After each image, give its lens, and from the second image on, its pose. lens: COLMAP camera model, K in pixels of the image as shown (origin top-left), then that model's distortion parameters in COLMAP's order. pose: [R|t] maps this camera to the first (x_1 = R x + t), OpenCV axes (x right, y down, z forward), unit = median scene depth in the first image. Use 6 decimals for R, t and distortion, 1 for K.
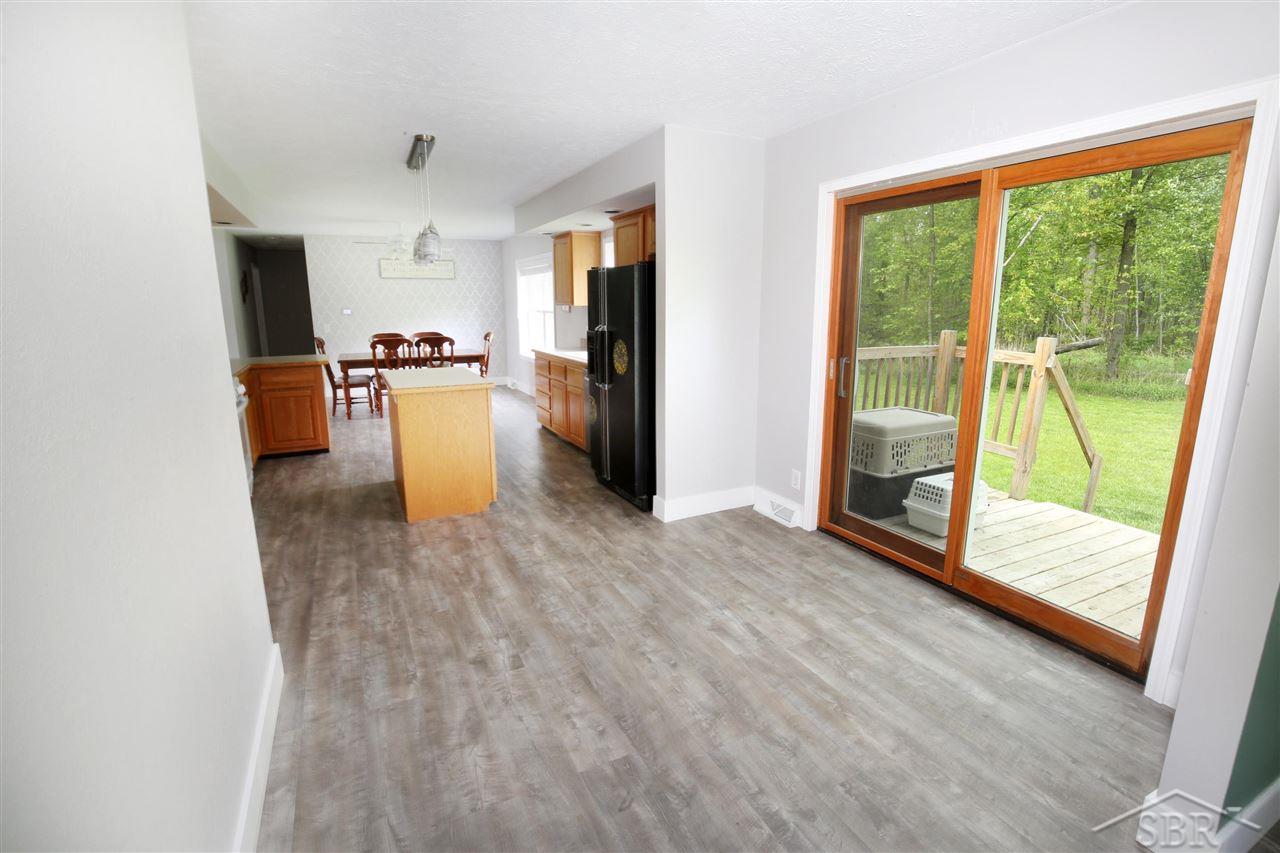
lens RADIAL K [[595.5, 0, 627.5], [0, 595.5, 425.2], [0, 0, 1]] dist [-0.028477, 0.000436]
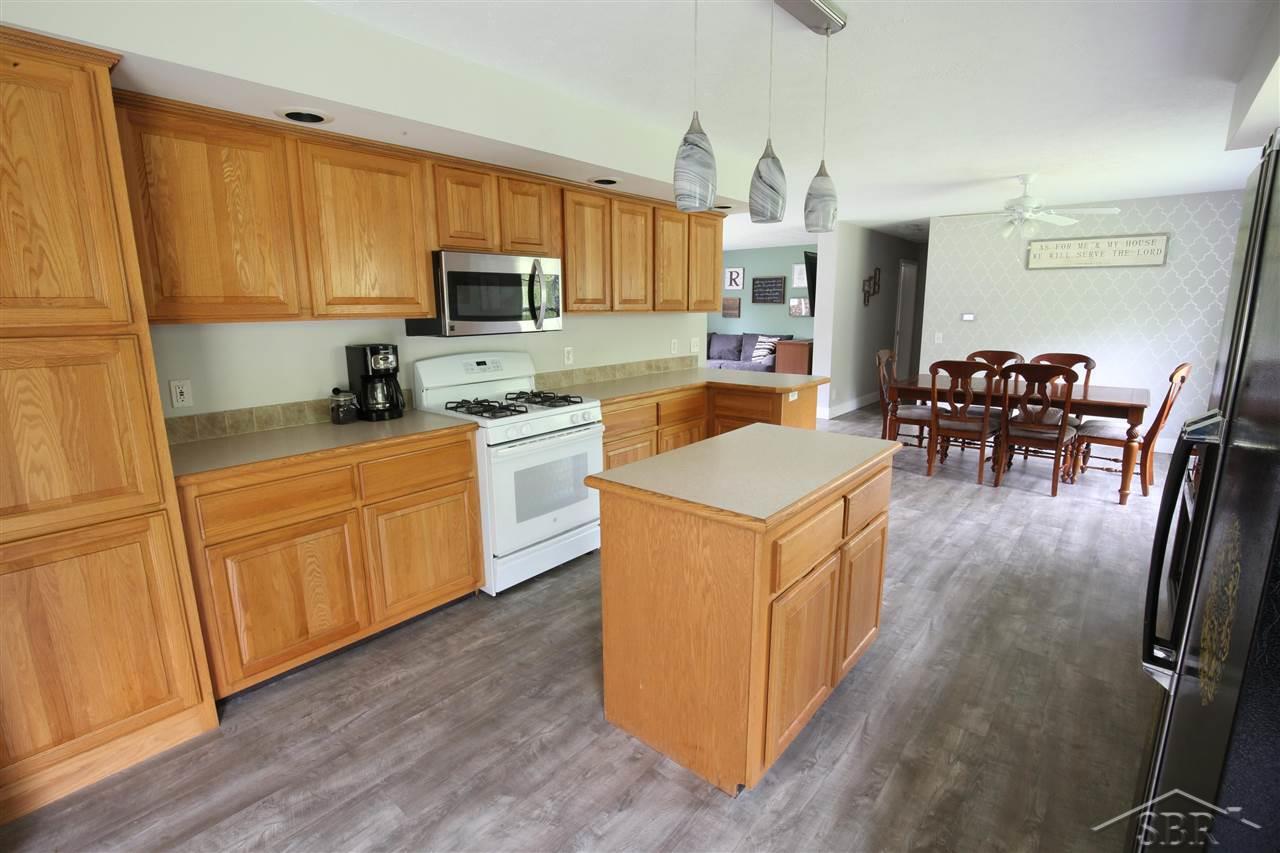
lens RADIAL K [[595.5, 0, 627.5], [0, 595.5, 425.2], [0, 0, 1]] dist [-0.028477, 0.000436]
pose [[0.402805, 0.185665, -0.896257, 0.067360], [-0.180736, 0.976064, 0.120970, -0.161557], [0.897264, 0.113259, 0.426720, 0.752282]]
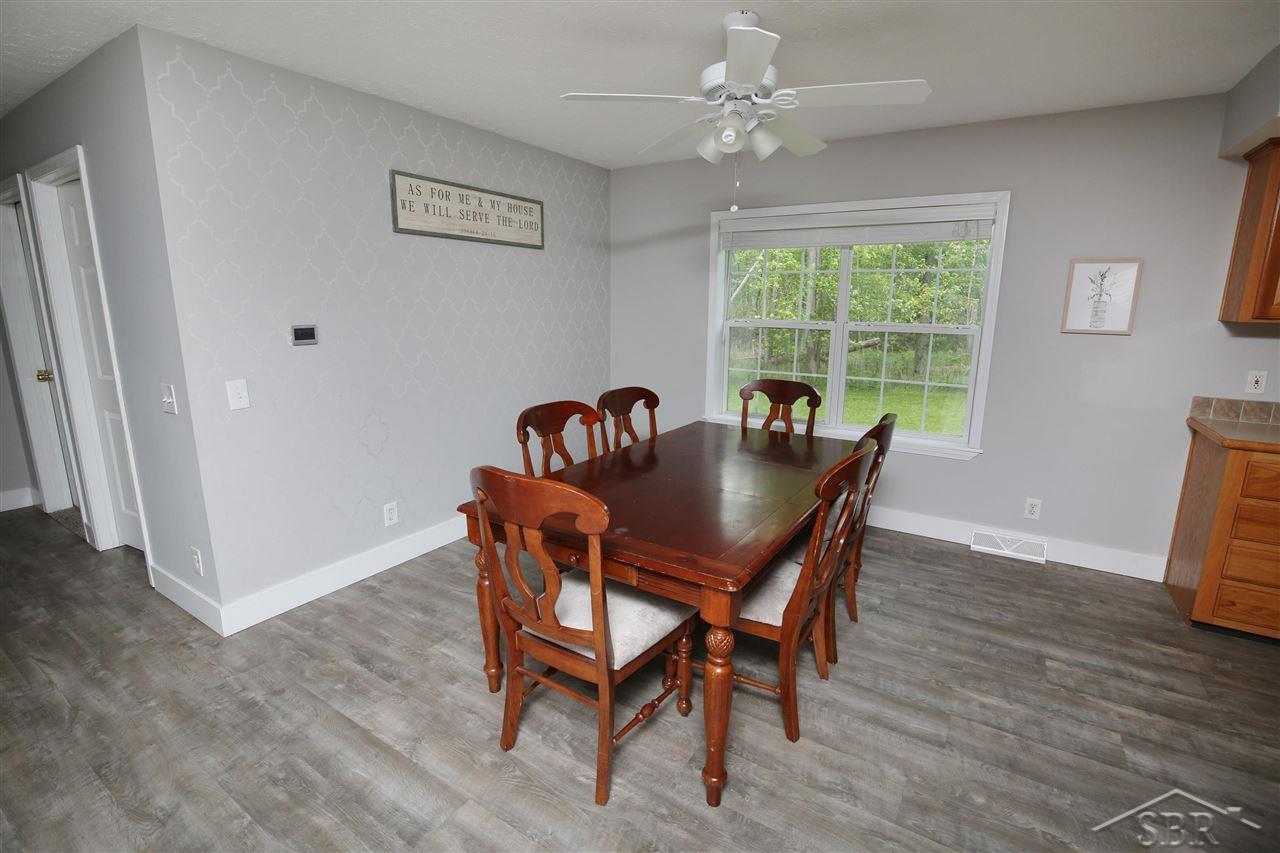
lens RADIAL K [[595.5, 0, 627.5], [0, 595.5, 425.2], [0, 0, 1]] dist [-0.028477, 0.000436]
pose [[0.854009, -0.090339, 0.512355, -1.207555], [0.098844, 0.995046, 0.010692, -0.303914], [-0.510782, 0.041512, 0.858707, 1.569655]]
